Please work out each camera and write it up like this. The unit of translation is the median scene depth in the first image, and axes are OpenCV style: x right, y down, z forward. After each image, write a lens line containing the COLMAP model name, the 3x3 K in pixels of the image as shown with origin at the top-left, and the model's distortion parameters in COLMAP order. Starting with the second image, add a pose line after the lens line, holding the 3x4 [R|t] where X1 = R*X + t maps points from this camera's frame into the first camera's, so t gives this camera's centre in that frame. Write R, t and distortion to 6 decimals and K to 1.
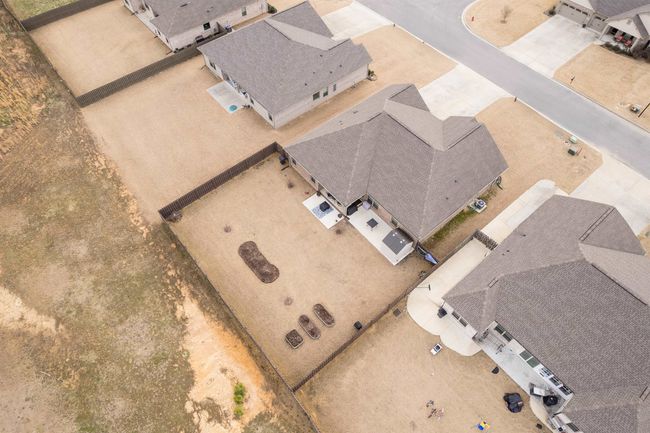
lens RADIAL K [[419.5, 0, 324.5], [0, 419.5, 213.7], [0, 0, 1]] dist [-0.076370, 0.071961]
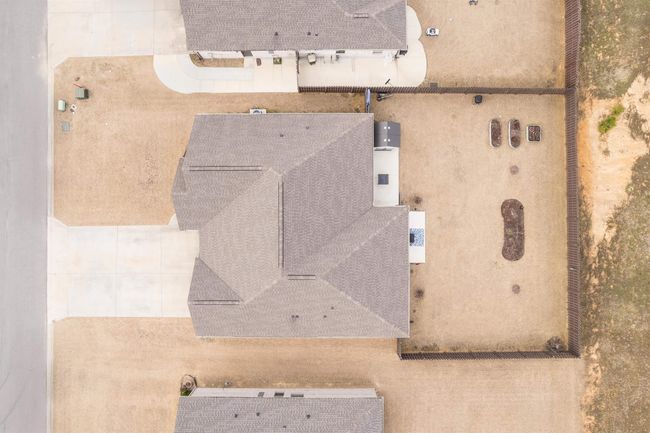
lens RADIAL K [[419.5, 0, 324.5], [0, 419.5, 213.7], [0, 0, 1]] dist [-0.076370, 0.071961]
pose [[-0.768422, -0.639900, 0.007462, 0.164157], [0.532241, -0.632579, 0.562639, -0.577608], [-0.355313, 0.436316, 0.826669, 0.418675]]
